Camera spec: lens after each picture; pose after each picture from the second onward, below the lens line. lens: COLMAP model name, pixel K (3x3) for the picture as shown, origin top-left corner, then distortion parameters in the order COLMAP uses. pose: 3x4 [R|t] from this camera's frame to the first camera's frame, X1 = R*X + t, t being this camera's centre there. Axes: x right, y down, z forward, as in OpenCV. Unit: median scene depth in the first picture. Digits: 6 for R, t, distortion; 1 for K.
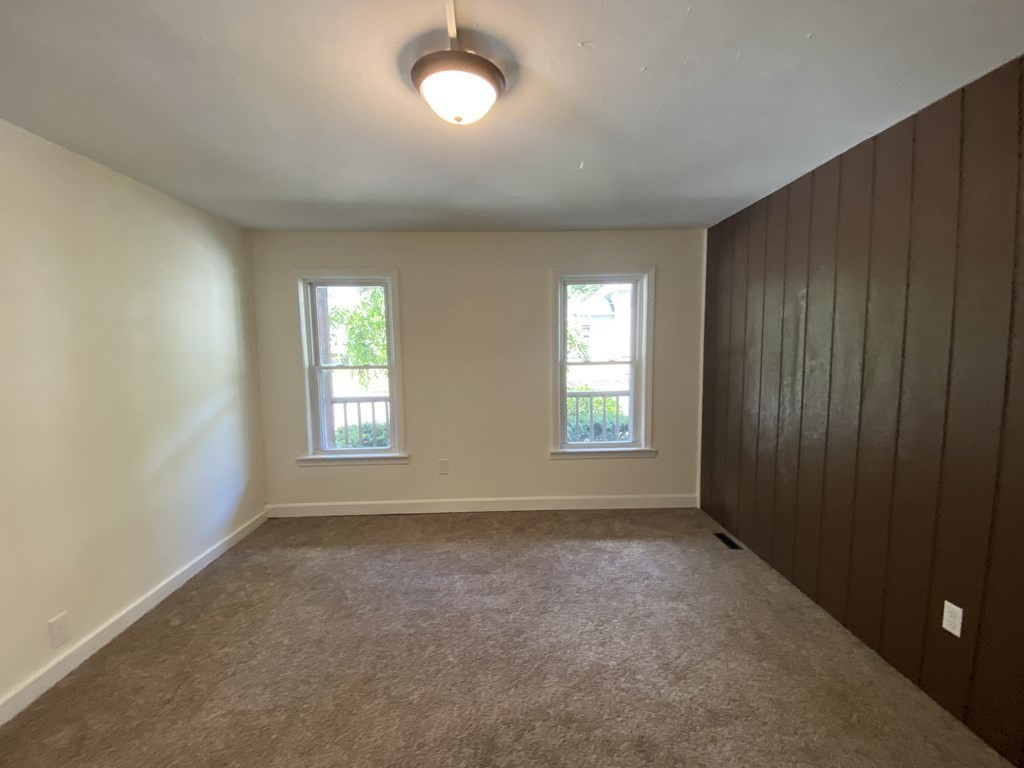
lens RADIAL K [[422.1, 0, 509.2], [0, 422.1, 386.9], [0, 0, 1]] dist [0.040984, -0.028184]
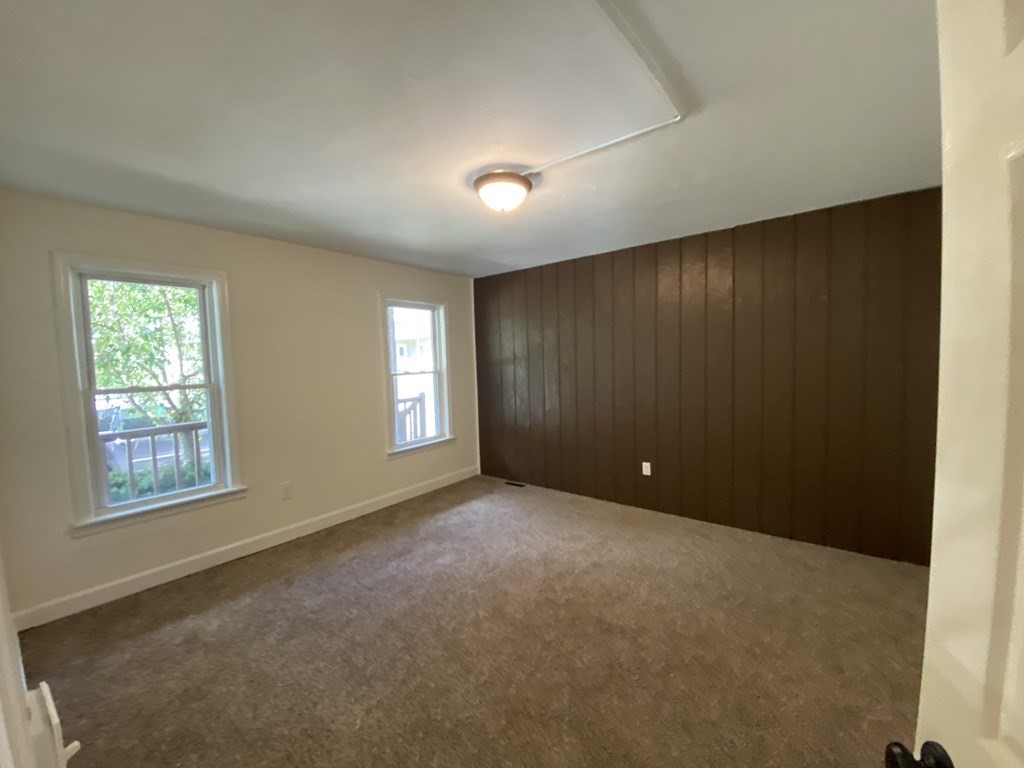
lens RADIAL K [[422.1, 0, 509.2], [0, 422.1, 386.9], [0, 0, 1]] dist [0.040984, -0.028184]
pose [[0.637630, -0.055932, 0.768310, -0.638783], [0.094745, 0.995483, -0.006160, 0.017741], [-0.764494, 0.076721, 0.640049, 0.016286]]
